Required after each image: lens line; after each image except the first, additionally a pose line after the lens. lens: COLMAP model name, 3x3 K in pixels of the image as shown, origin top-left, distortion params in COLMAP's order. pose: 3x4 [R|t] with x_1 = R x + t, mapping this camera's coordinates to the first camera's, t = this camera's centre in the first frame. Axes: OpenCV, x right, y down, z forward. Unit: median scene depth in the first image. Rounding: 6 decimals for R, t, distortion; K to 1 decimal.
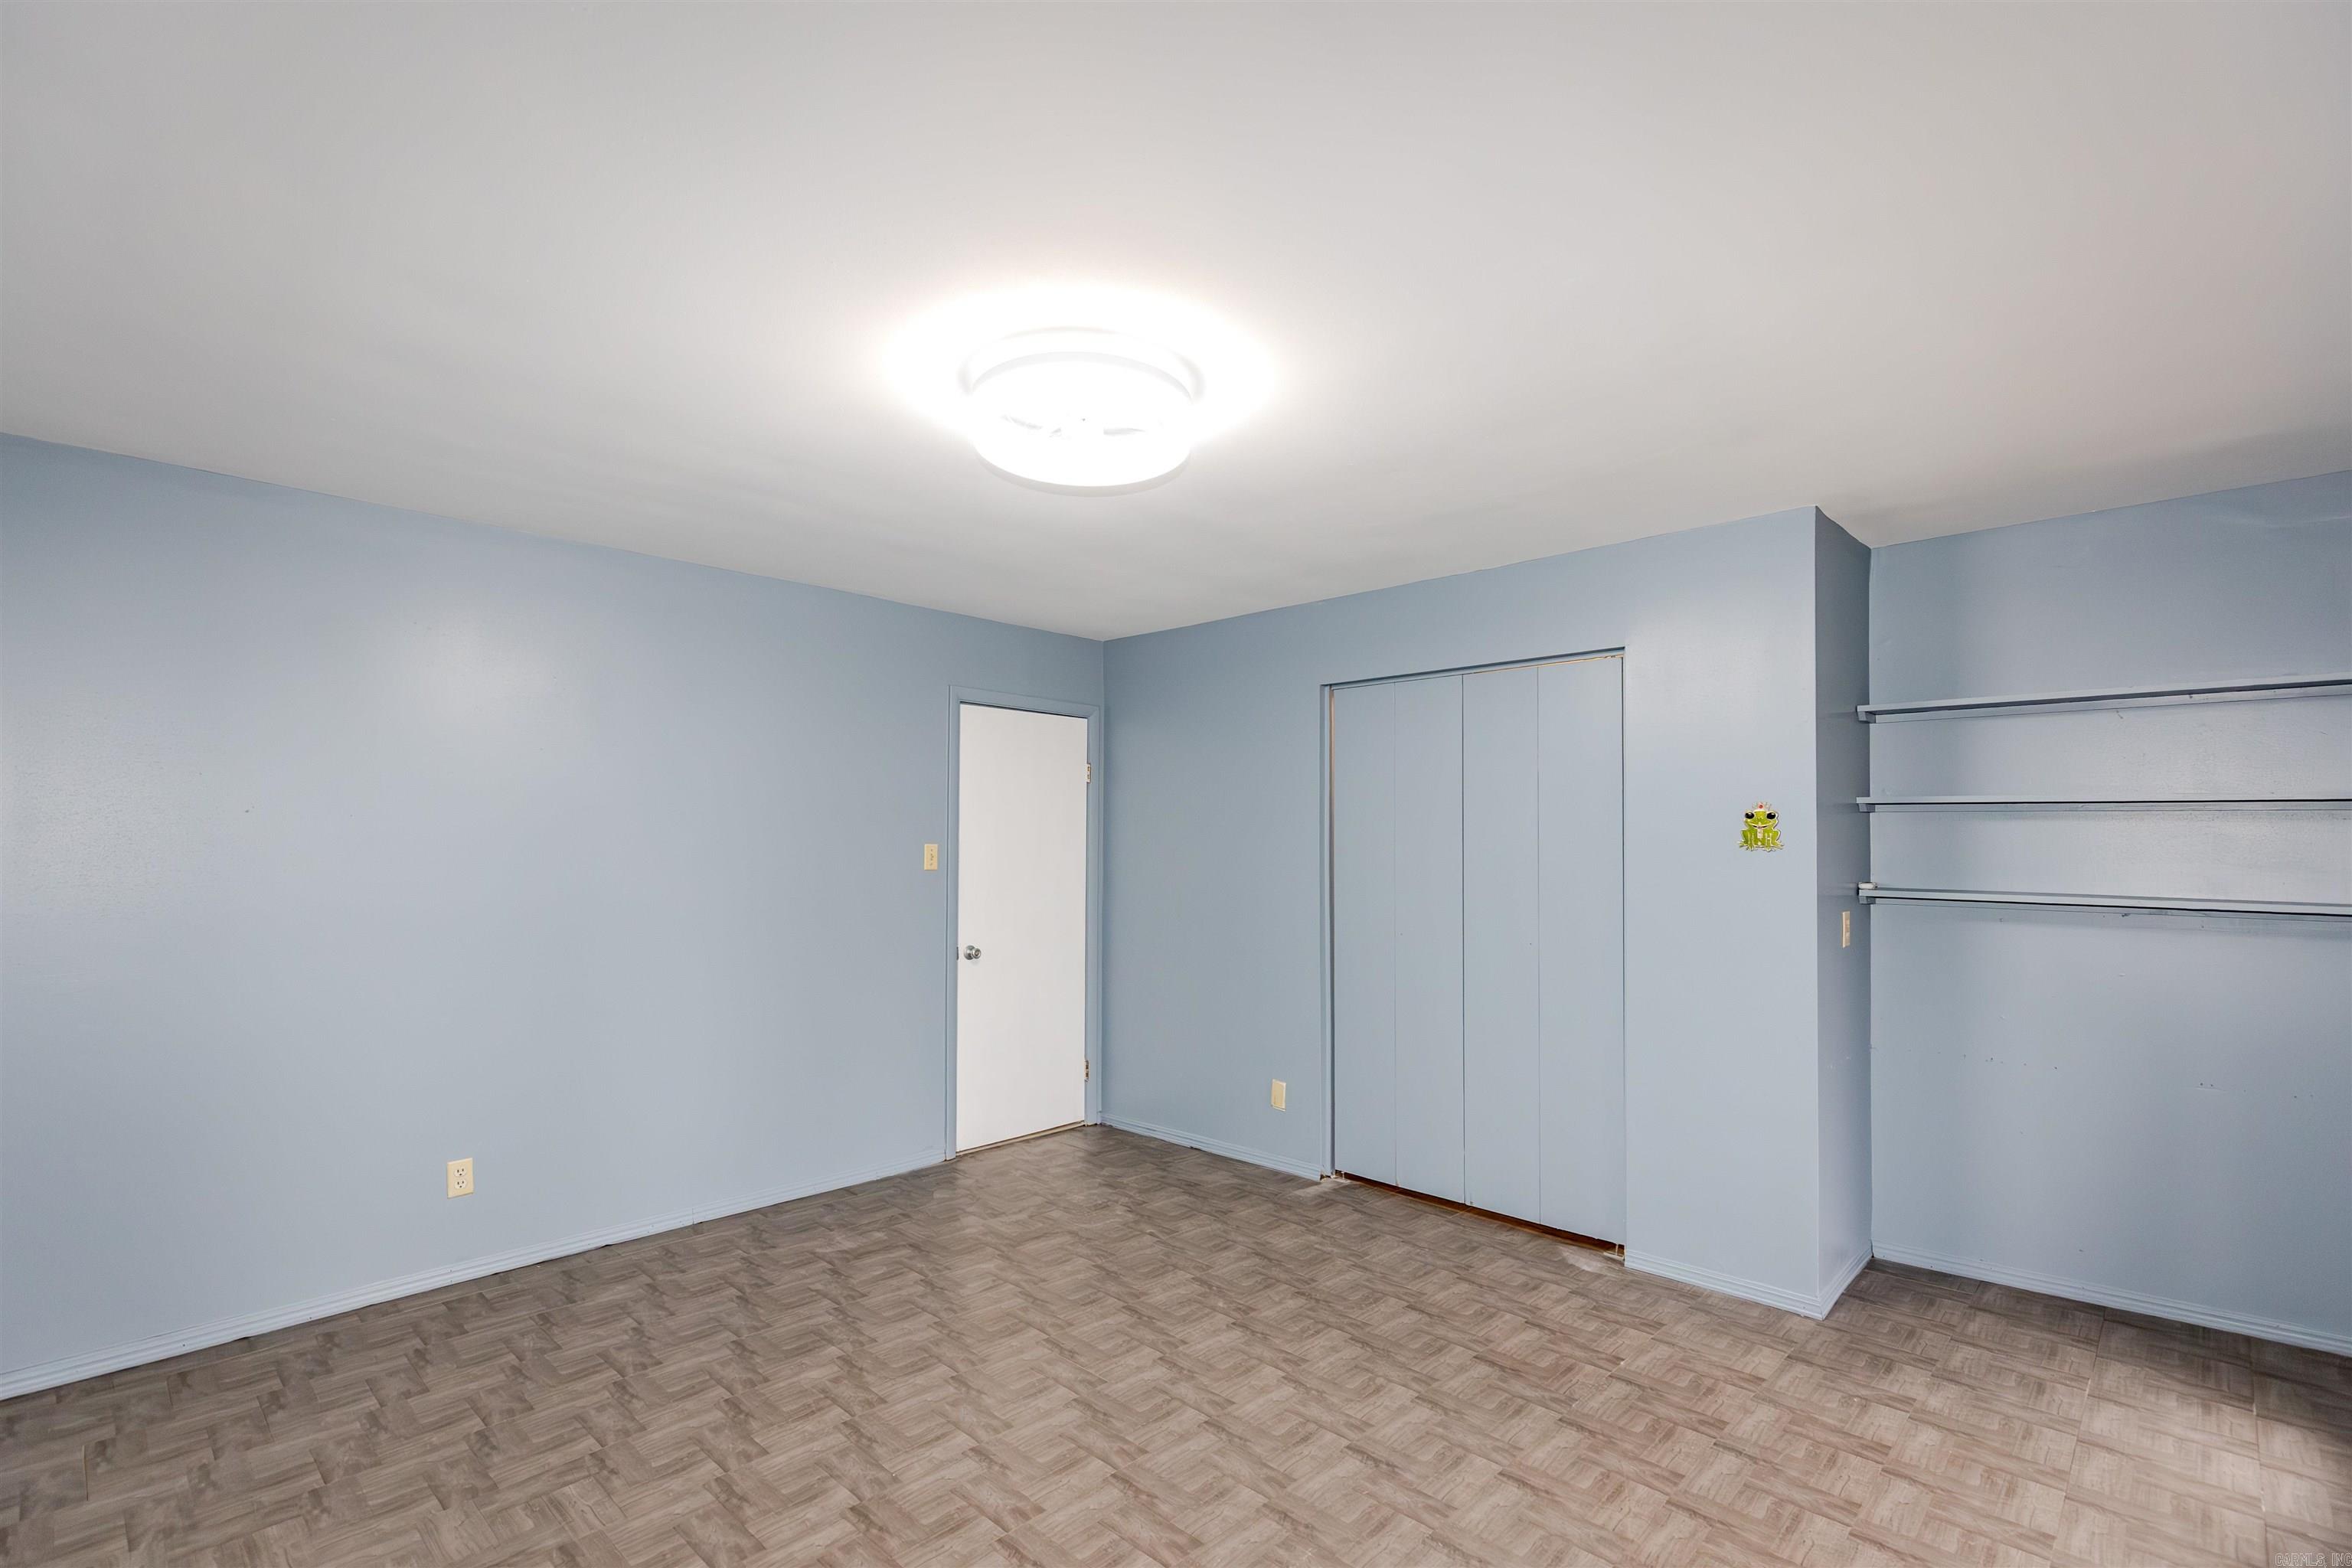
lens RADIAL K [[1132.0, 0, 1171.2], [0, 1132.0, 791.0], [0, 0, 1]] dist [0.003428, -0.000302]
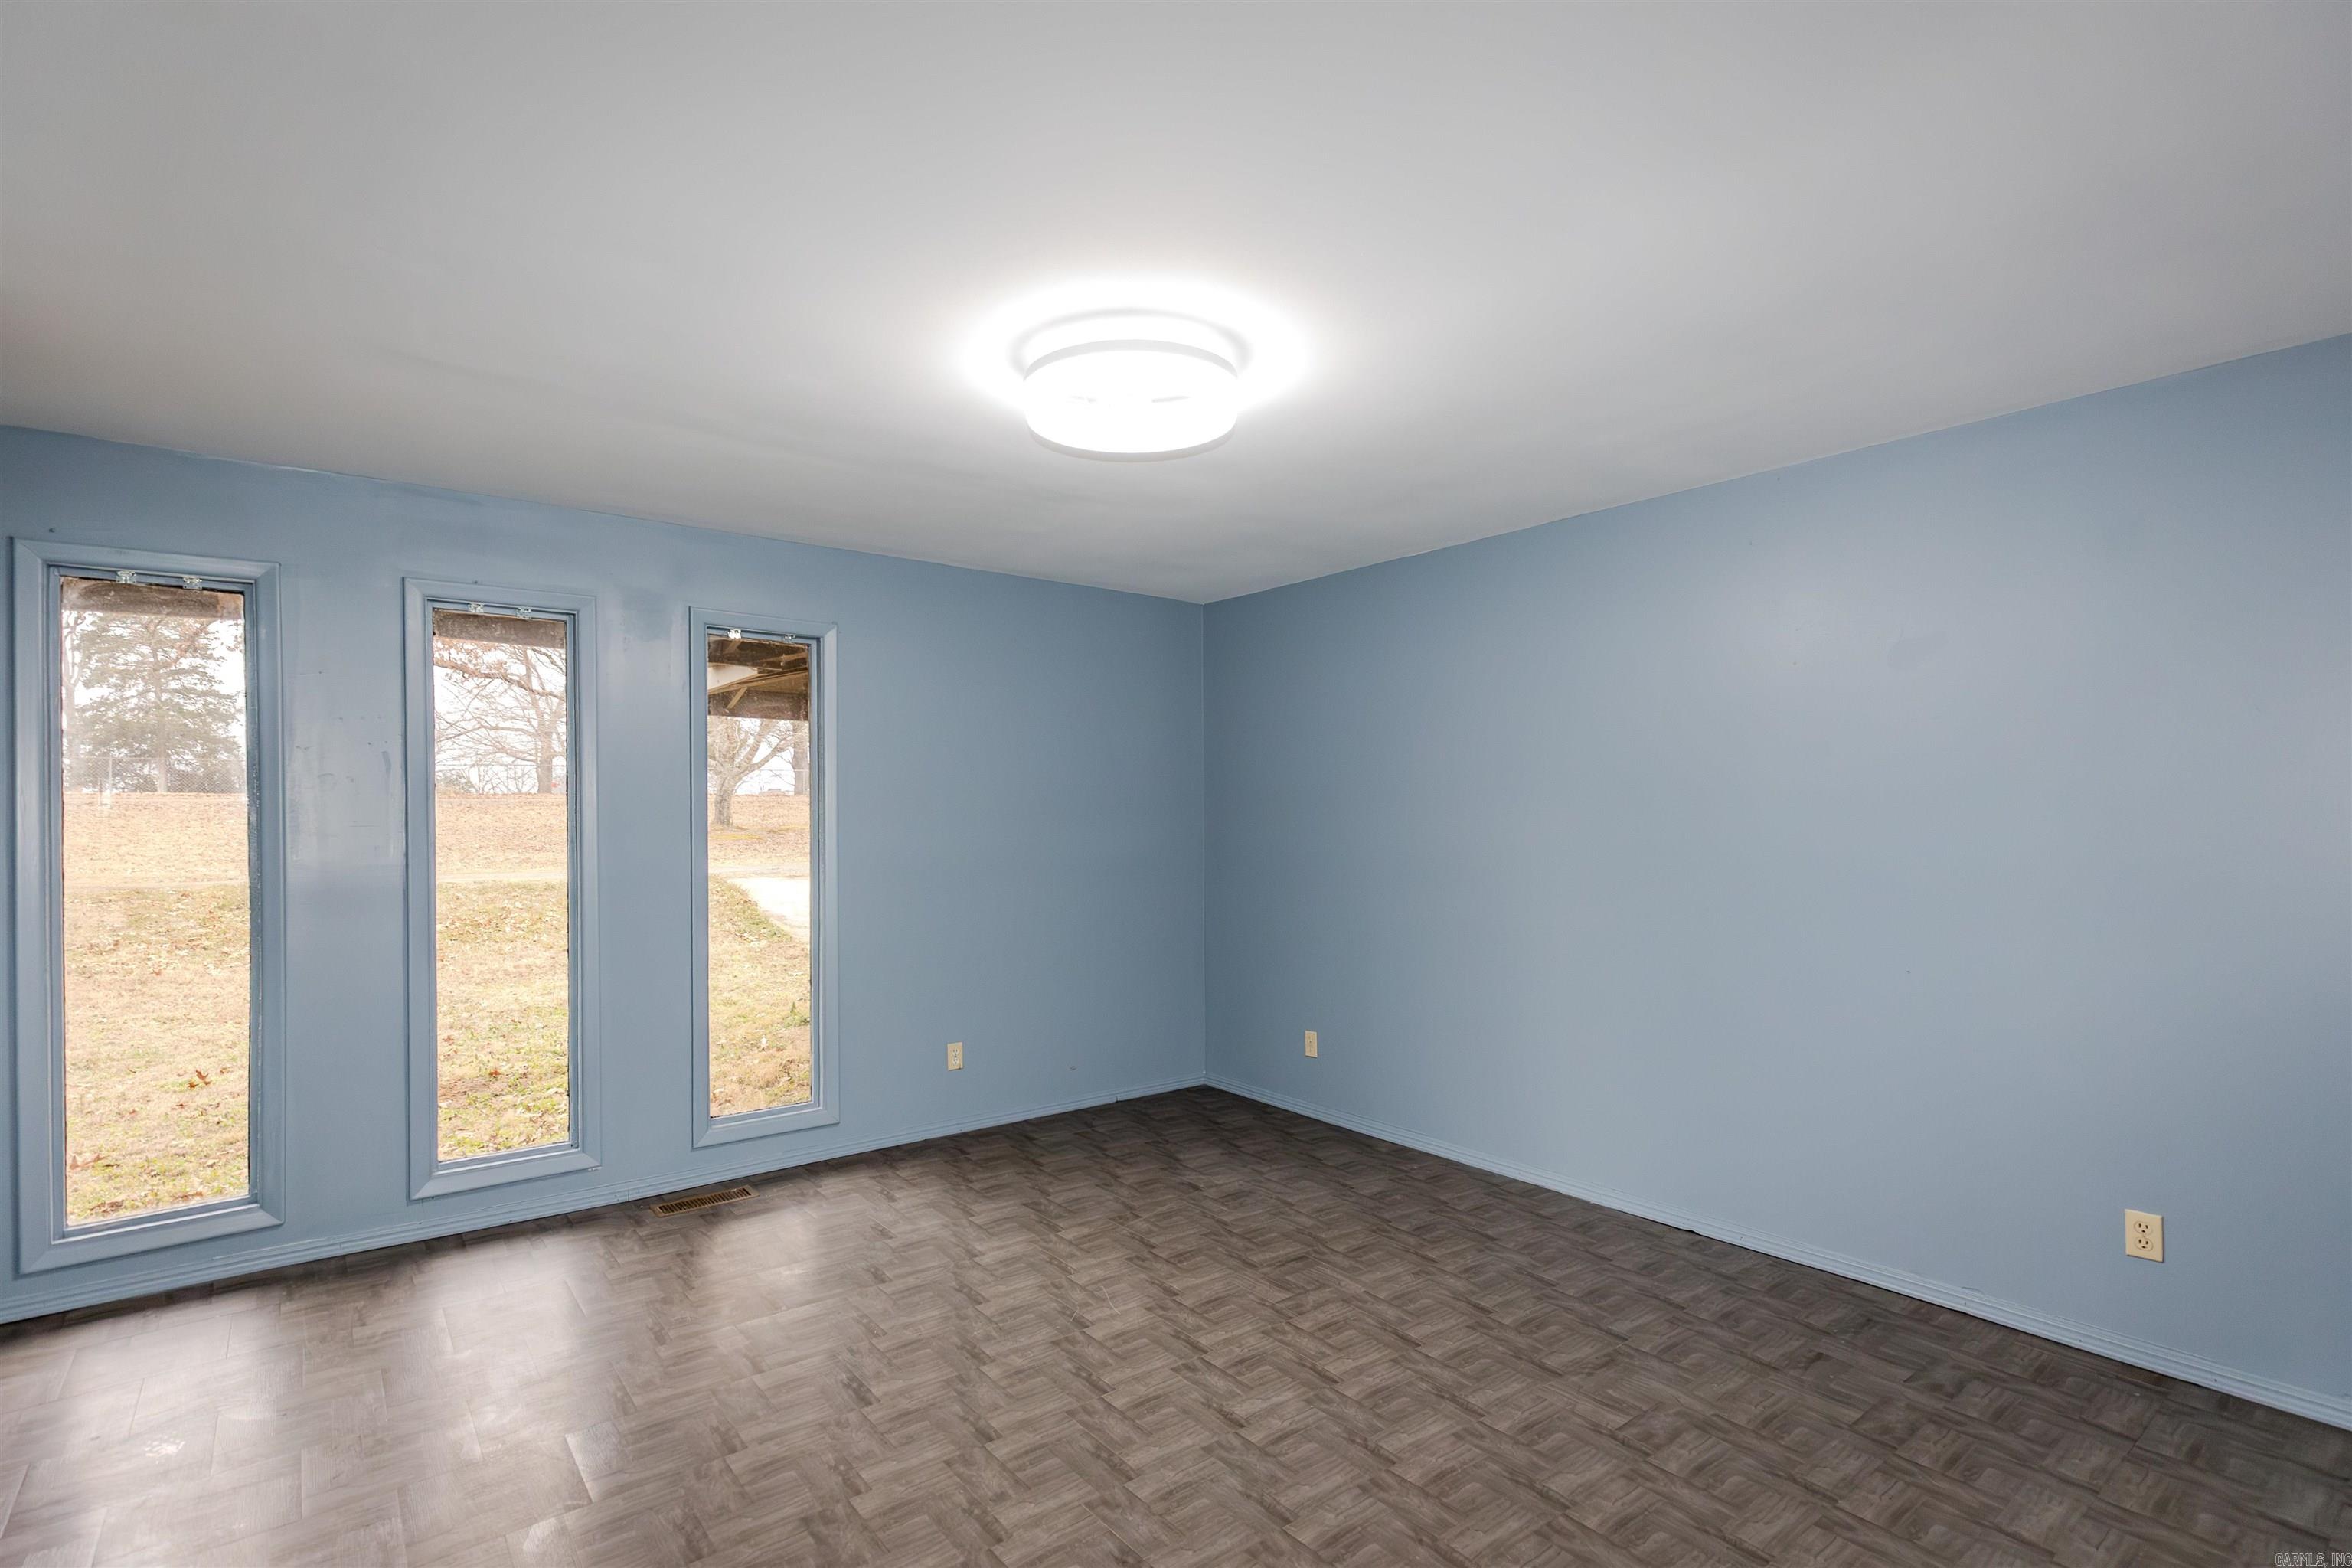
lens RADIAL K [[1031.4, 0, 1169.7], [0, 1031.4, 816.5], [0, 0, 1]] dist [-0.038051, 0.000022]
pose [[-0.991468, -0.002224, 0.130333, -0.189986], [-0.006640, 0.999418, -0.033454, 0.074152], [-0.130183, -0.034034, -0.990906, 1.583995]]
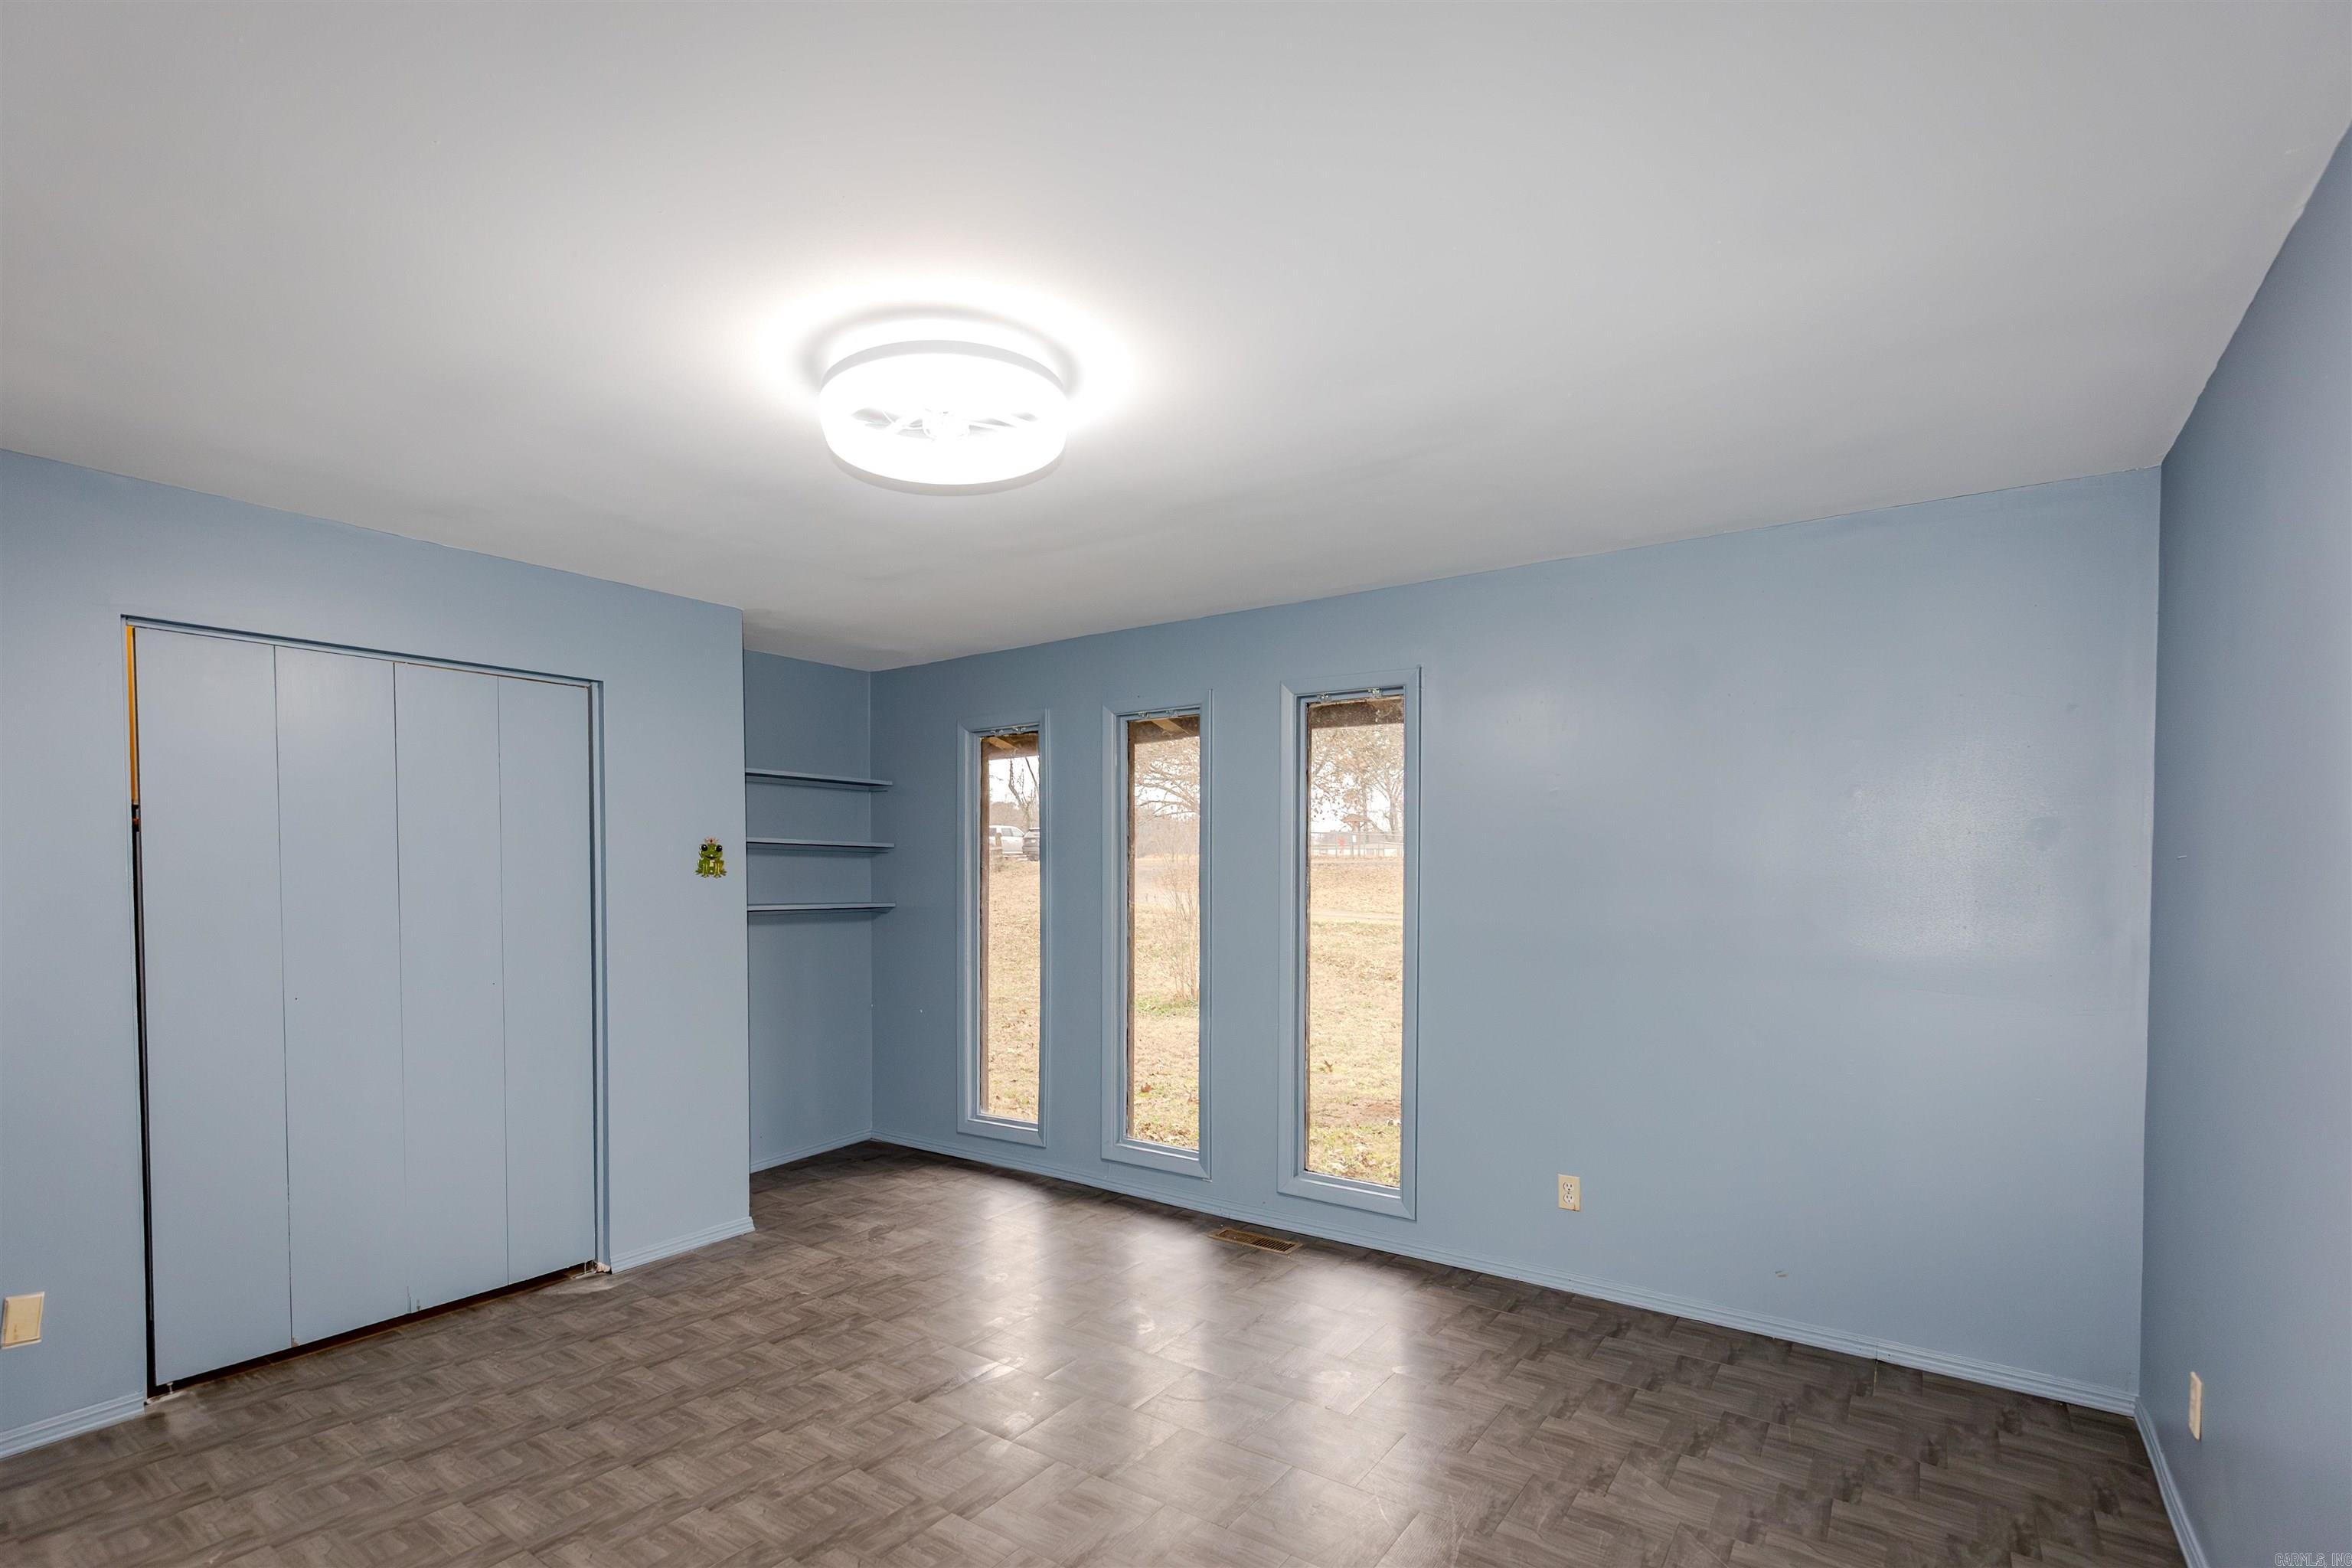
lens RADIAL K [[1093.0, 0, 1168.4], [0, 1093.0, 877.6], [0, 0, 1]] dist [0.001293, -0.000129]
pose [[-0.172439, -0.010916, 0.984960, -0.815583], [-0.039353, 0.999217, 0.004185, 0.032724], [-0.984234, -0.038040, -0.172734, 0.813389]]
